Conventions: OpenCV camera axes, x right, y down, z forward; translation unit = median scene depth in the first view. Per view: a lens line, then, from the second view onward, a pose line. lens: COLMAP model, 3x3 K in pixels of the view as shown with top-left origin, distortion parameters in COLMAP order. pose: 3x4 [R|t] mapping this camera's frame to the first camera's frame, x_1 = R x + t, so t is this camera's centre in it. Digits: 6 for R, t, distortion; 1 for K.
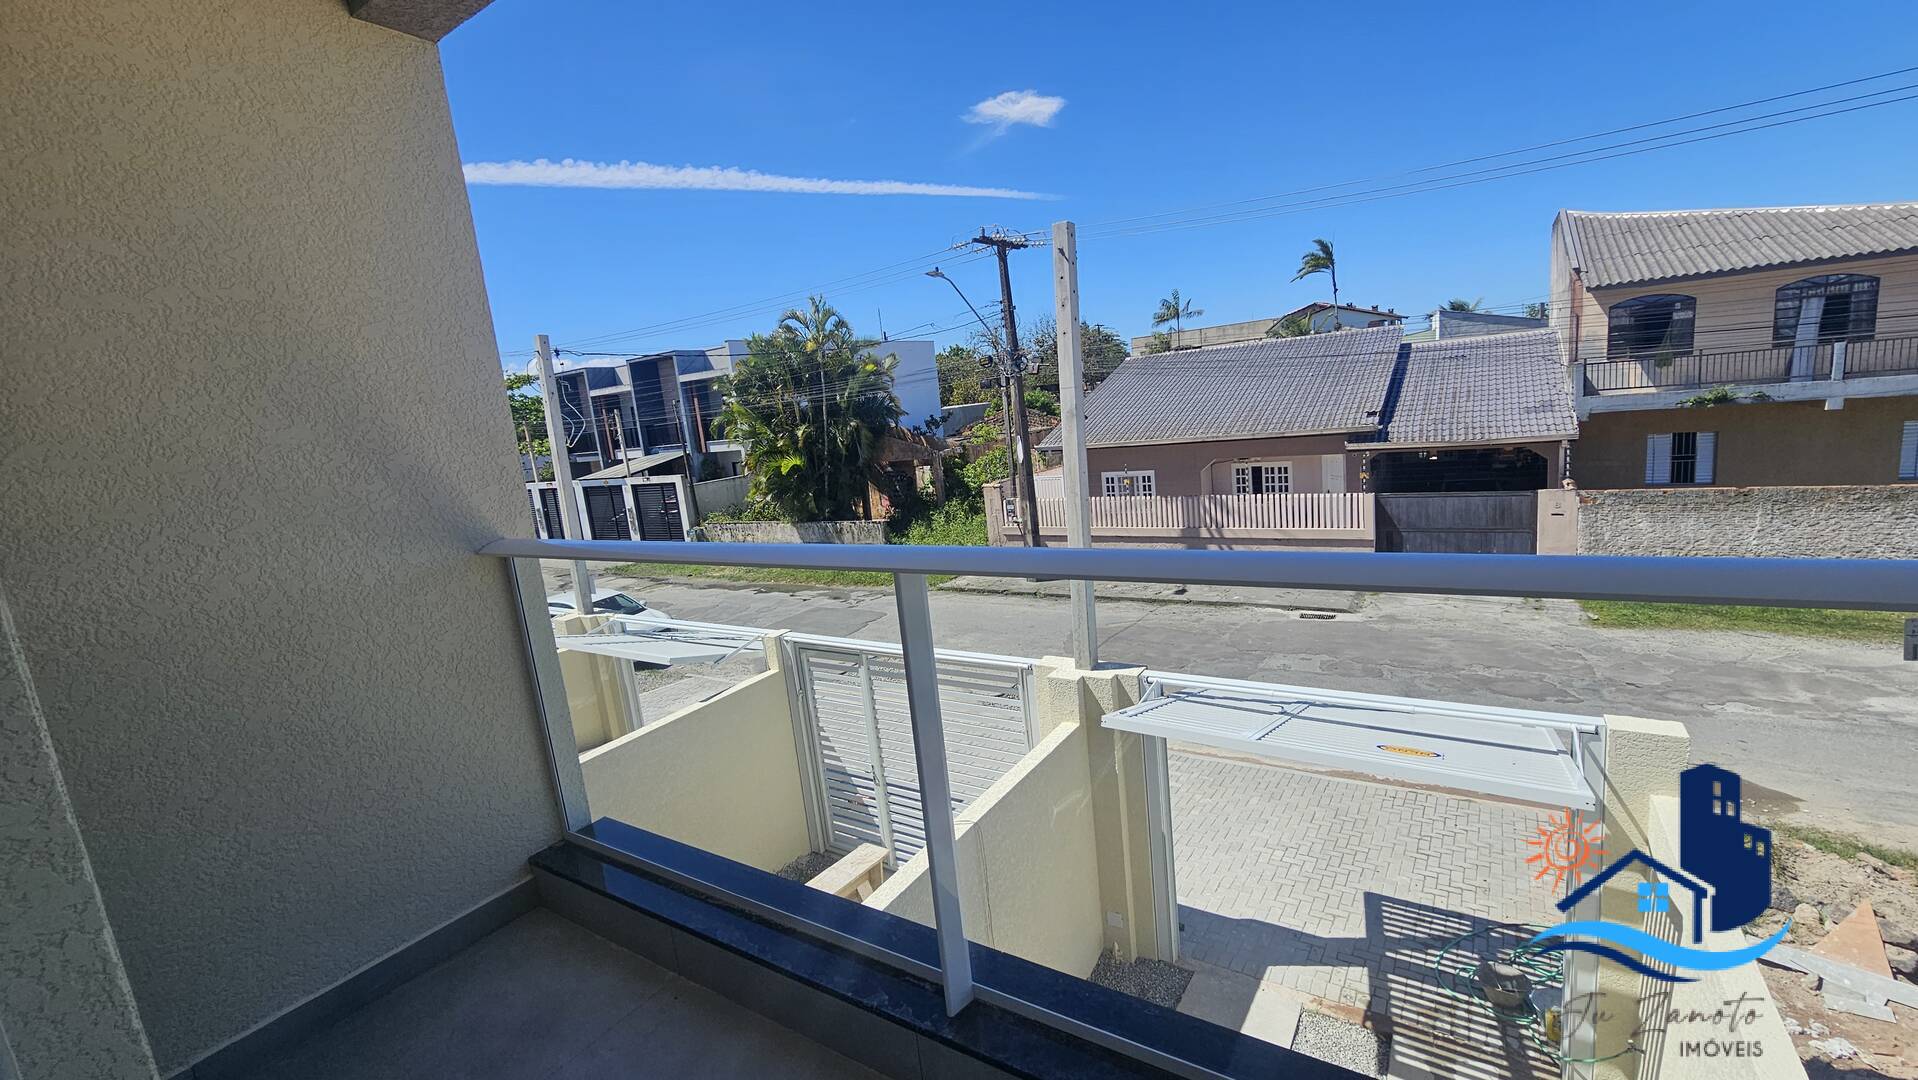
lens RADIAL K [[774.3, 0, 978.9], [0, 774.3, 540.8], [0, 0, 1]] dist [-0.001256, 0.000156]
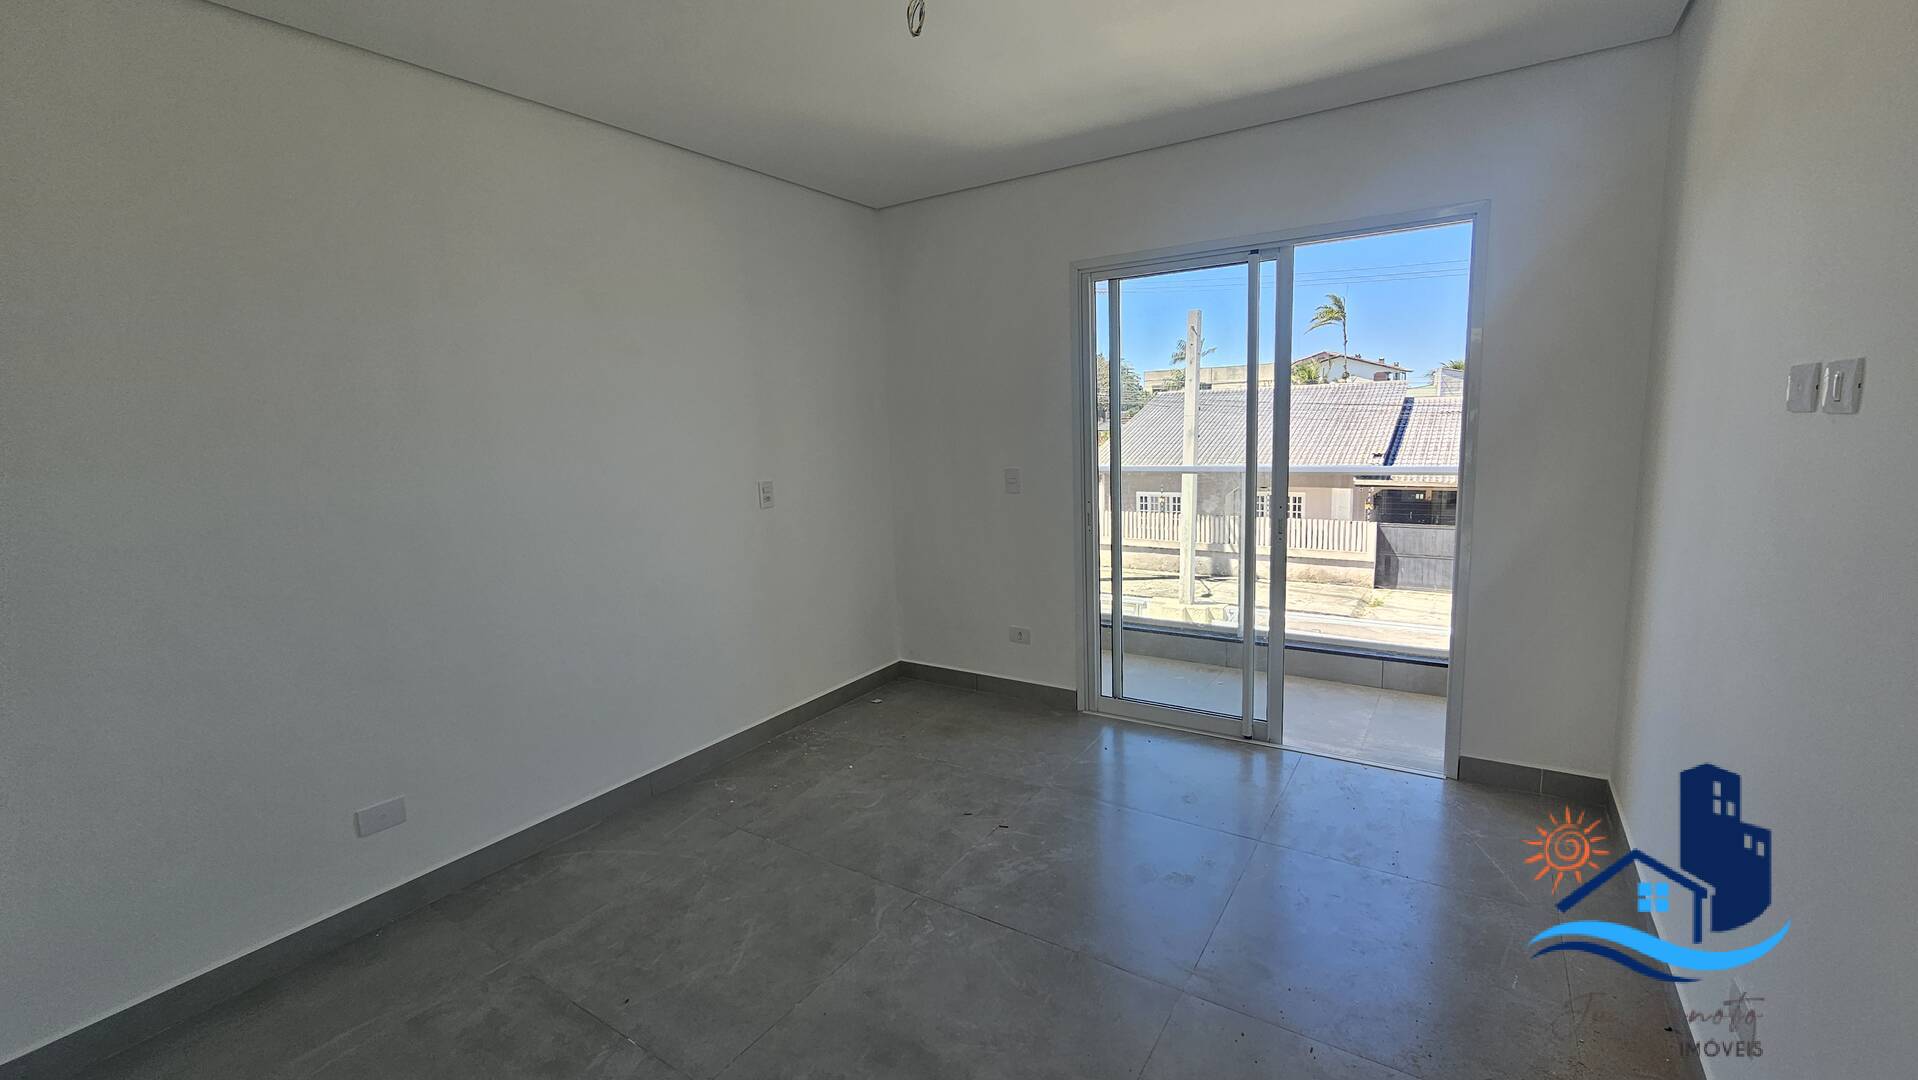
lens RADIAL K [[787.0, 0, 967.0], [0, 787.0, 536.8], [0, 0, 1]] dist [-0.004933, 0.001271]
pose [[0.997628, 0.068835, -0.000596, -0.092715], [-0.068815, 0.997048, -0.034066, 0.037612], [-0.001751, 0.034026, 0.999419, -0.165204]]
